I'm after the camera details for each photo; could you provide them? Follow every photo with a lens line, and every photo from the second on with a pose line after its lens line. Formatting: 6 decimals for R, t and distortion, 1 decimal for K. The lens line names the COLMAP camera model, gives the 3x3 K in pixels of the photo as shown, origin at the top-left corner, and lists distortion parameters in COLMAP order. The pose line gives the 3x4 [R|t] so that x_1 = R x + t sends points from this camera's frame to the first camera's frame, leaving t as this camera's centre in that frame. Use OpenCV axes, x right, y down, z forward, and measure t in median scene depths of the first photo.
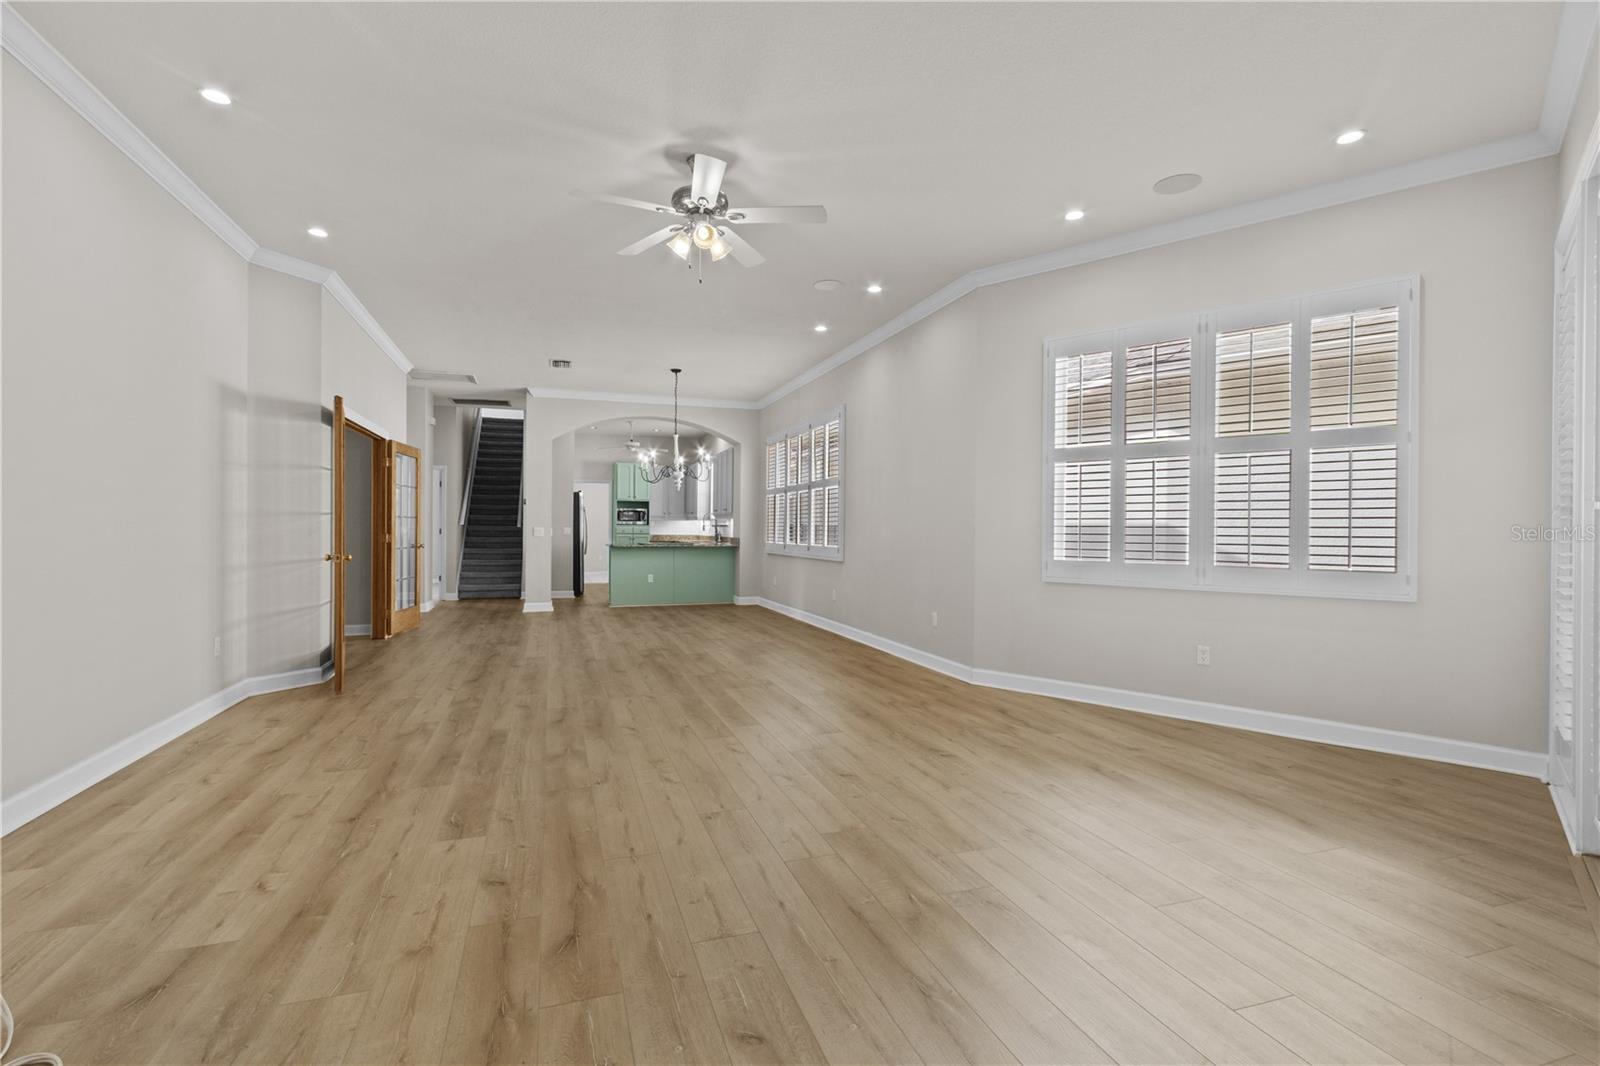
lens RADIAL K [[737.5, 0, 796.7], [0, 737.5, 532.4], [0, 0, 1]] dist [0.007354, -0.001586]
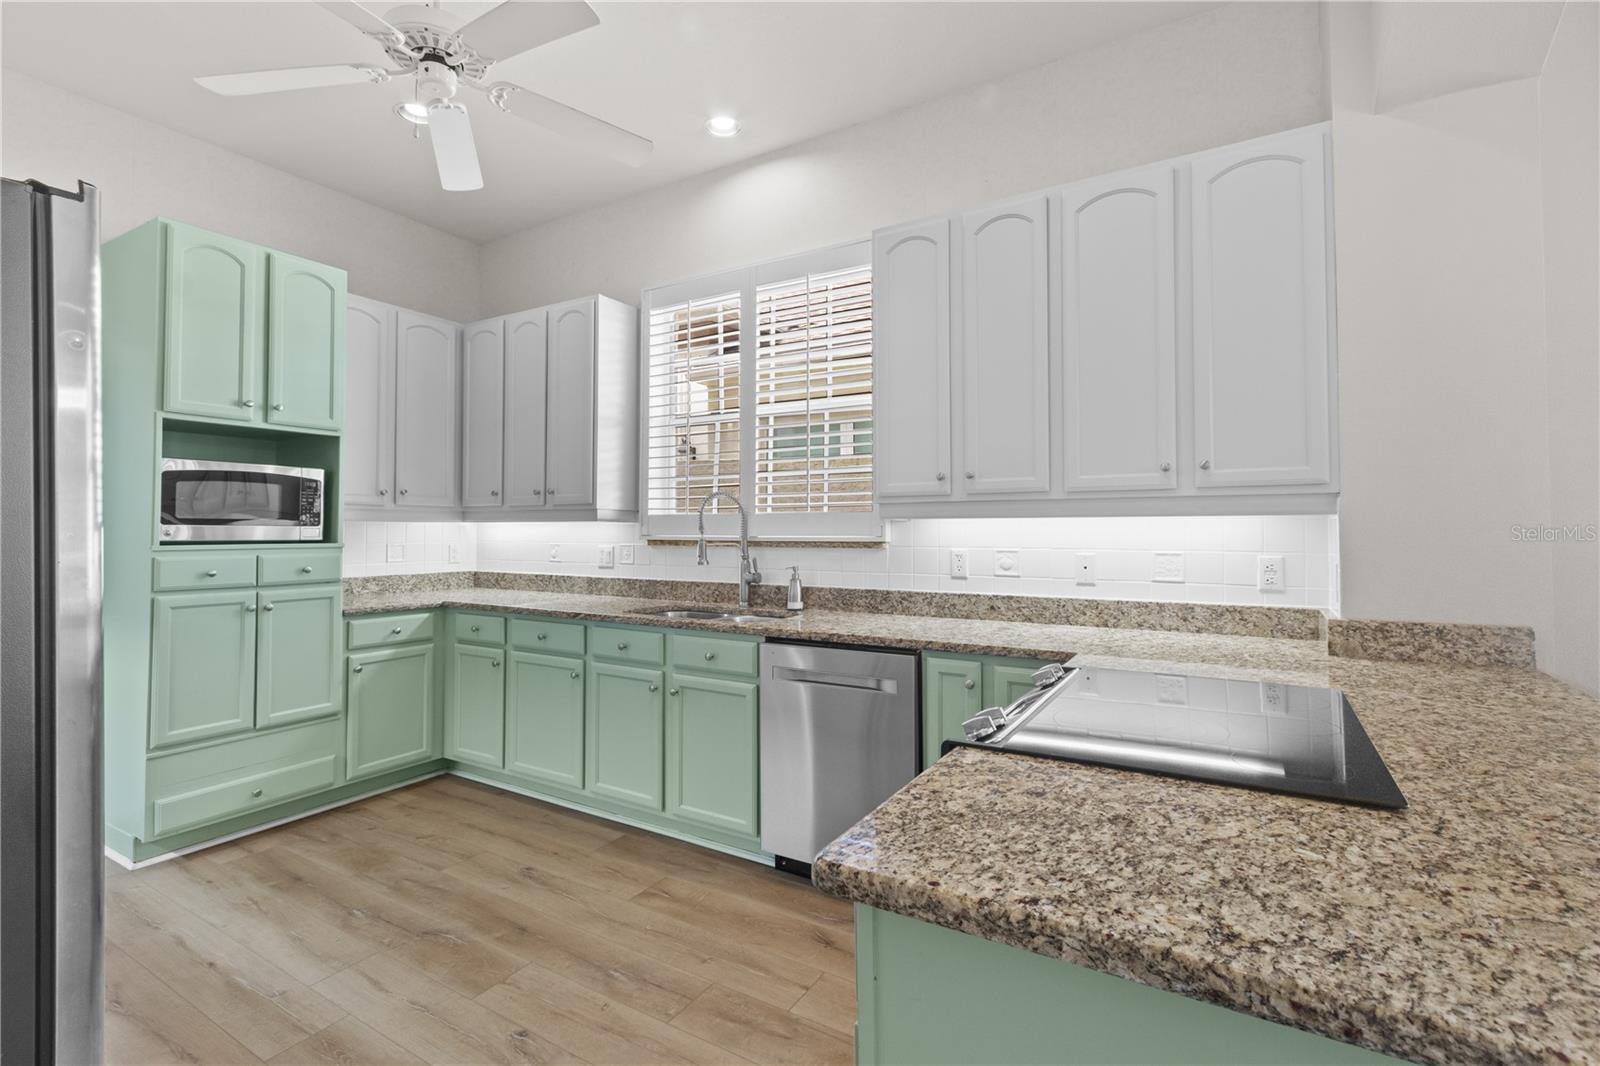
lens RADIAL K [[737.5, 0, 790.3], [0, 737.5, 513.5], [0, 0, 1]] dist [0.007354, -0.001586]
pose [[0.766421, 0.003812, 0.642328, -0.927134], [0.010866, 0.999762, -0.018899, -0.050388], [-0.642247, 0.021464, 0.766197, 2.879733]]
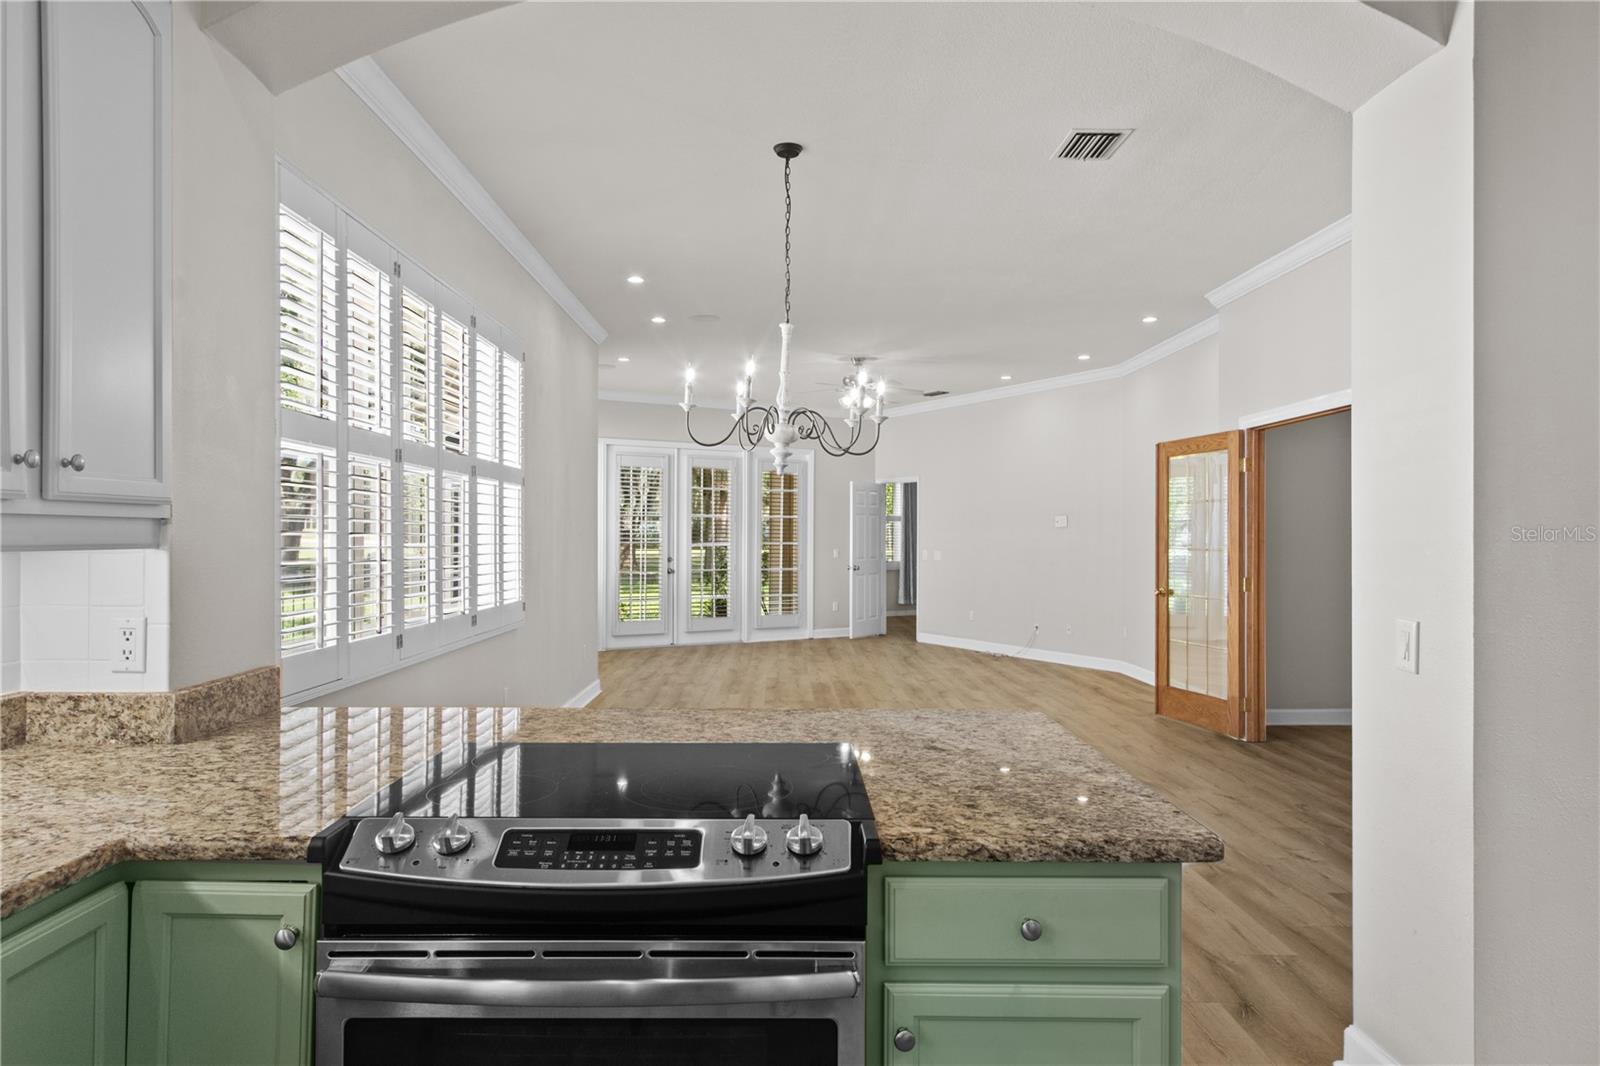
lens RADIAL K [[975.3, 0, 789.8], [0, 975.3, 532.7], [0, 0, 1]] dist [0.012357, -0.002263]
pose [[-0.950862, -0.009654, 0.309464, -0.741877], [-0.009319, 0.999953, 0.002562, -0.069048], [-0.309474, -0.000448, -0.950908, 3.442375]]
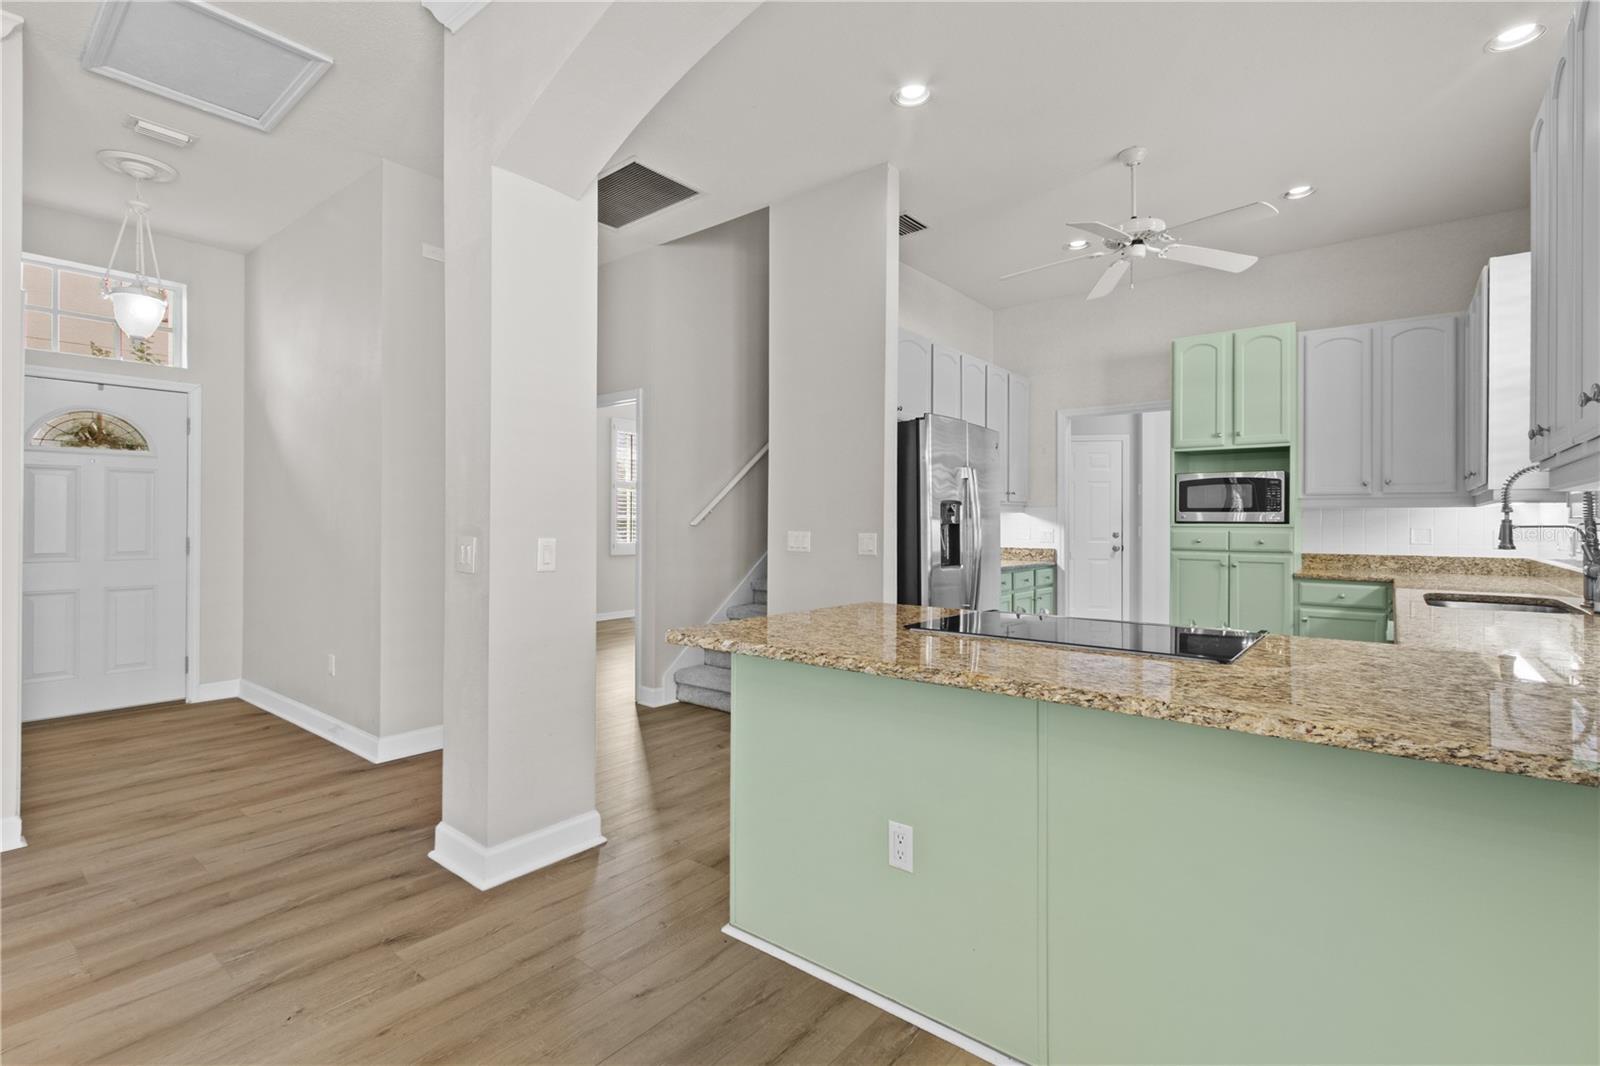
lens RADIAL K [[737.5, 0, 784.8], [0, 737.5, 520.2], [0, 0, 1]] dist [0.007354, -0.001586]
pose [[0.539423, -0.010507, -0.841969, -0.219651], [-0.002248, 0.999901, -0.013918, -0.026209], [0.842032, 0.009401, 0.539346, 2.570072]]
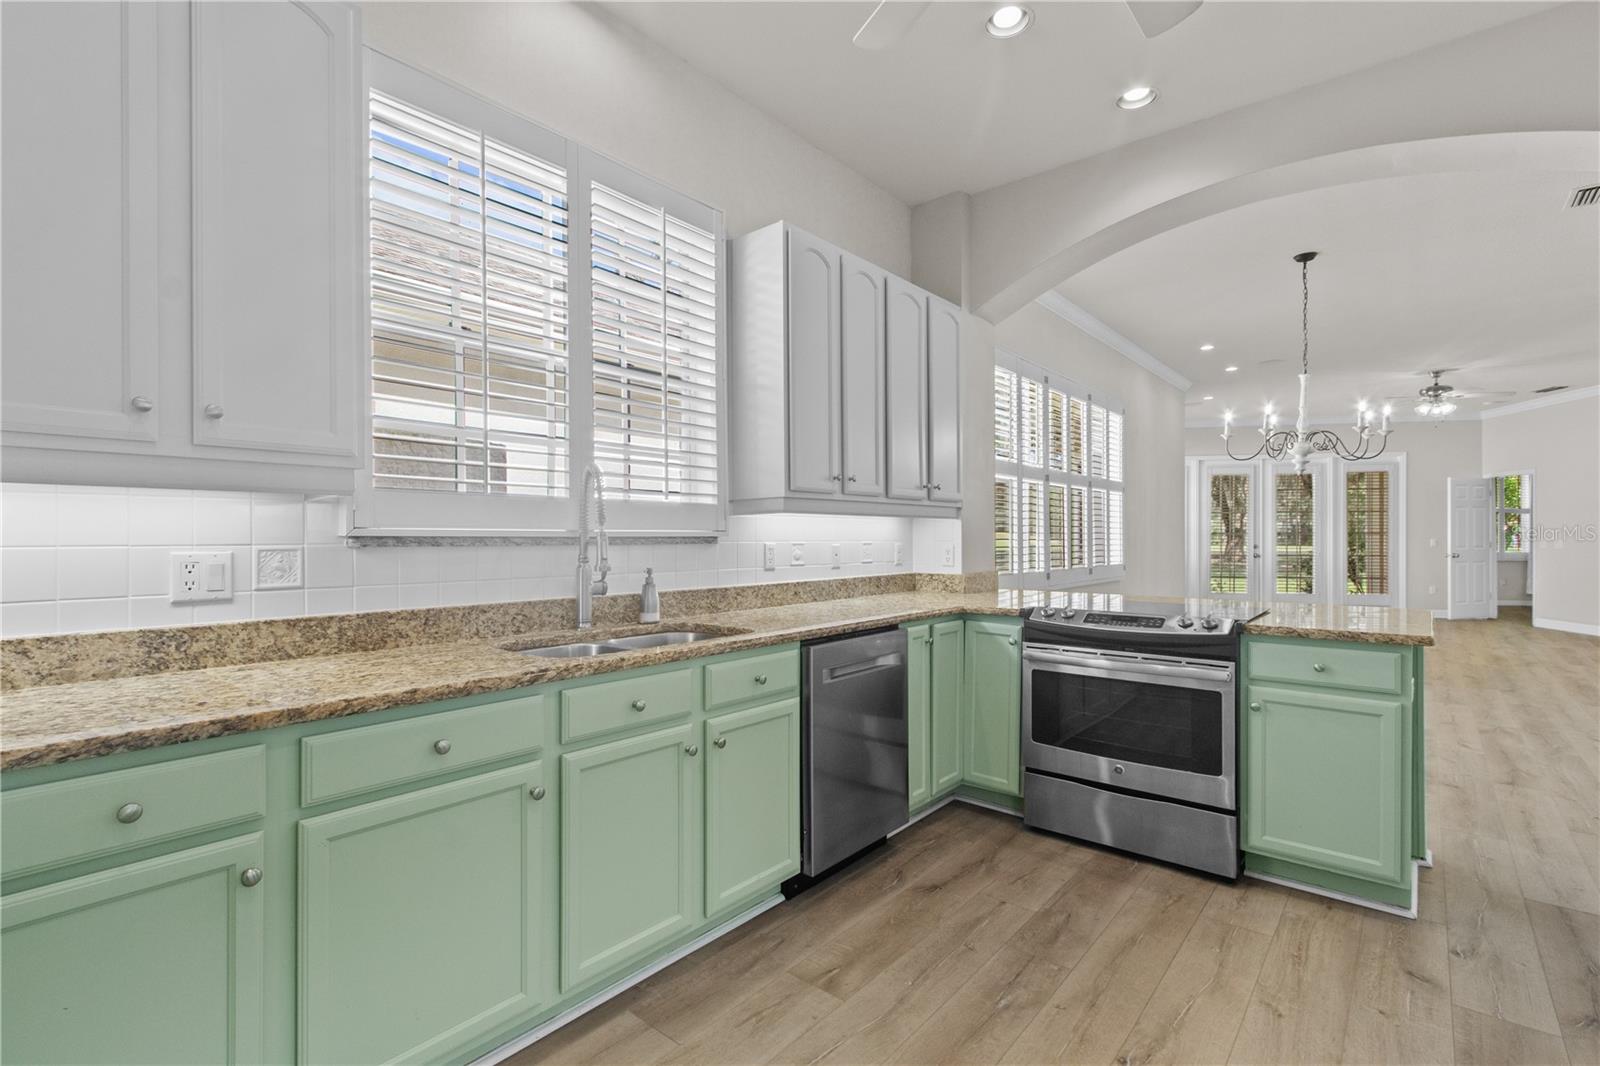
lens RADIAL K [[737.5, 0, 791.8], [0, 737.5, 537.6], [0, 0, 1]] dist [0.007354, -0.001586]
pose [[-0.516240, -0.006888, 0.856416, -1.026160], [0.001491, 0.999959, 0.008941, -0.039341], [-0.856443, 0.005893, -0.516209, 3.784774]]
